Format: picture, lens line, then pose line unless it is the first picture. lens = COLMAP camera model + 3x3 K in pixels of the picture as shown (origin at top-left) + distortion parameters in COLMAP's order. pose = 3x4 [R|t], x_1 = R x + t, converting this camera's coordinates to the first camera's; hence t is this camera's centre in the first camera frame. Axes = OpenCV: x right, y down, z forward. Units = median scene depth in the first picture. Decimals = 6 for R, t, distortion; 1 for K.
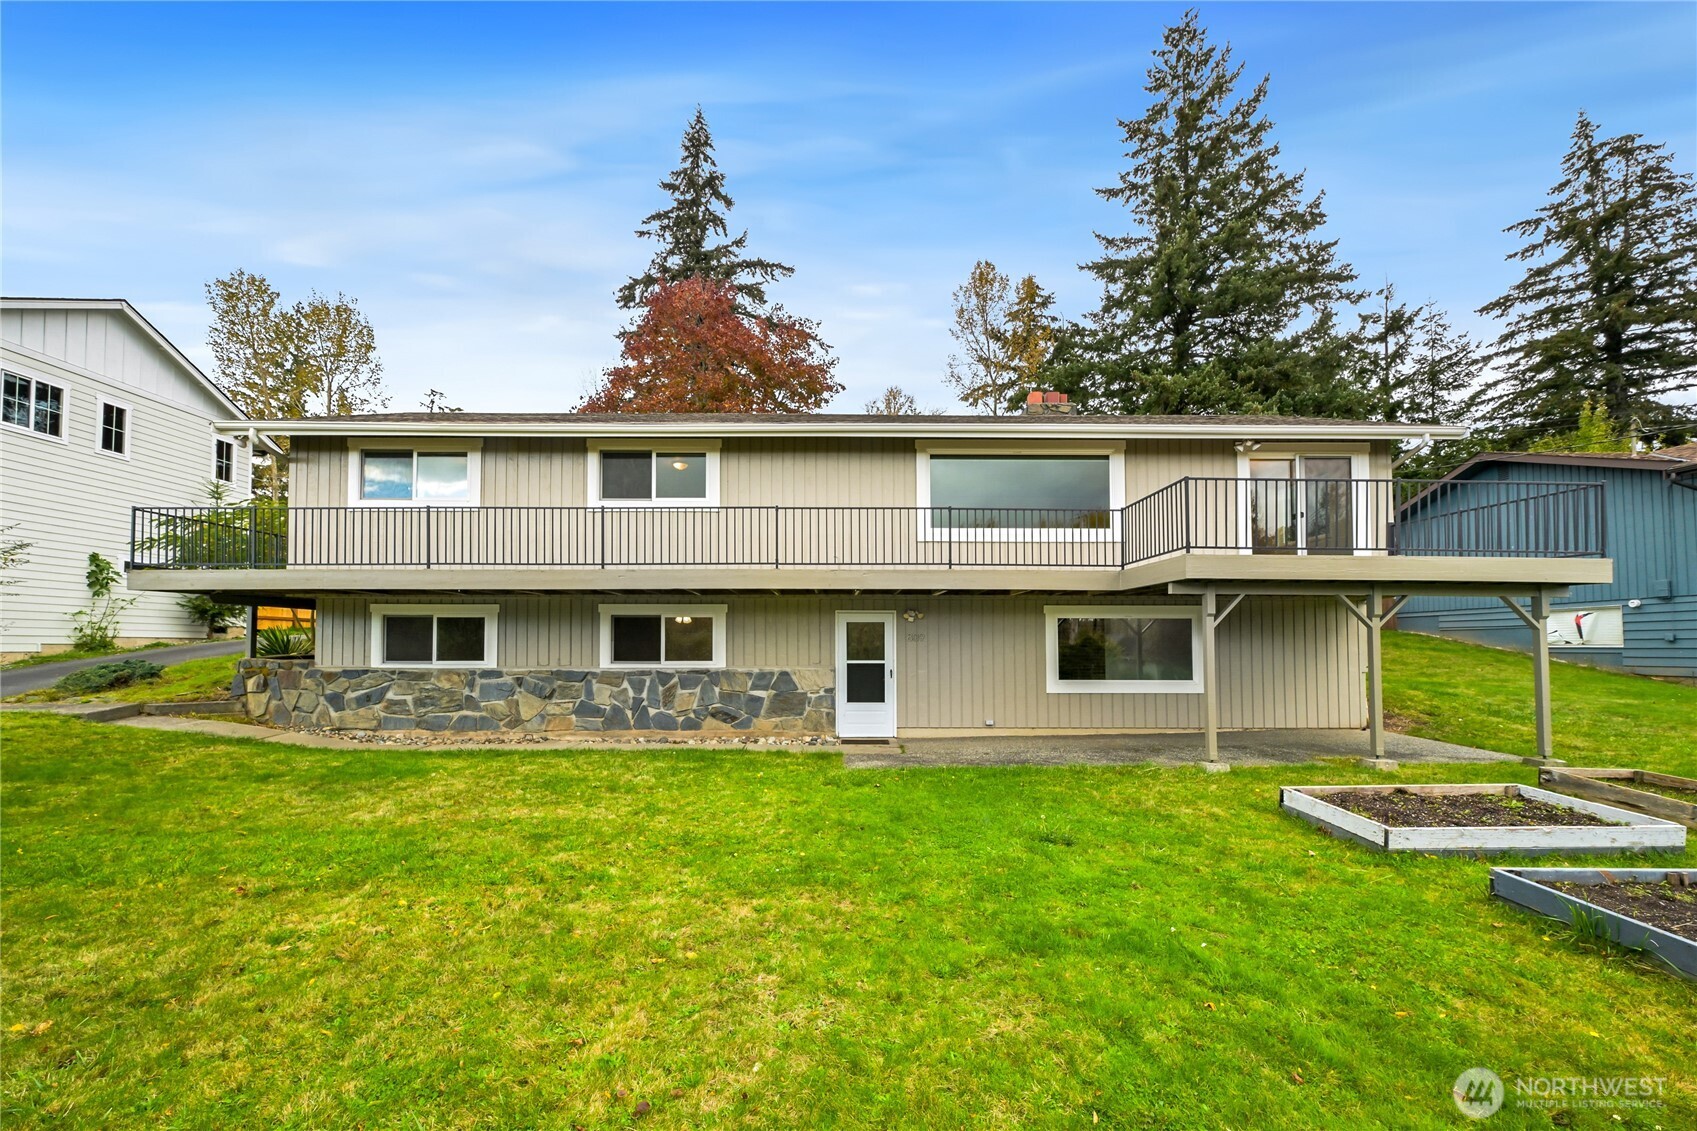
lens RADIAL K [[691.9, 0, 847.2], [0, 691.9, 625.0], [0, 0, 1]] dist [-0.000194, 0.000105]
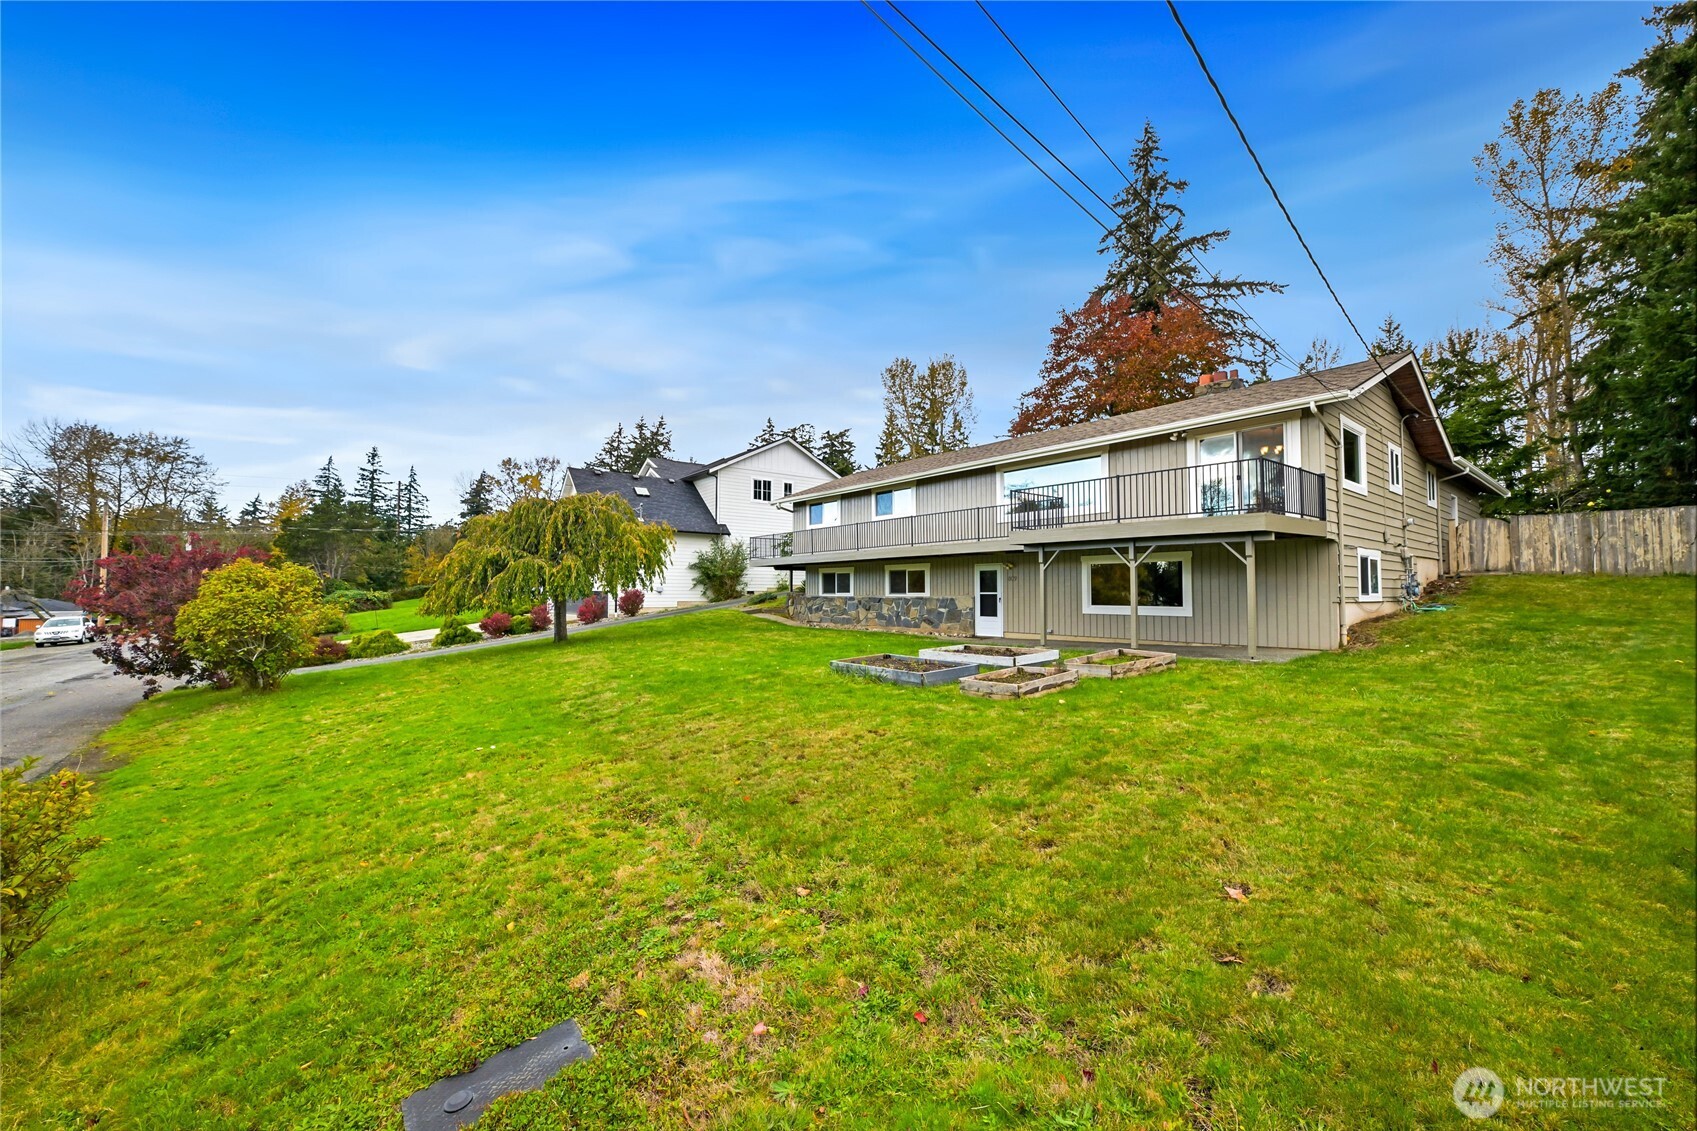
lens RADIAL K [[667.0, 0, 850.5], [0, 667.0, 572.9], [0, 0, 1]] dist [0.000298, 0.000048]
pose [[0.628473, -0.024710, -0.777439, 1.115836], [0.026728, 0.999591, -0.010165, 0.009759], [0.777372, -0.014391, 0.628876, -0.327268]]
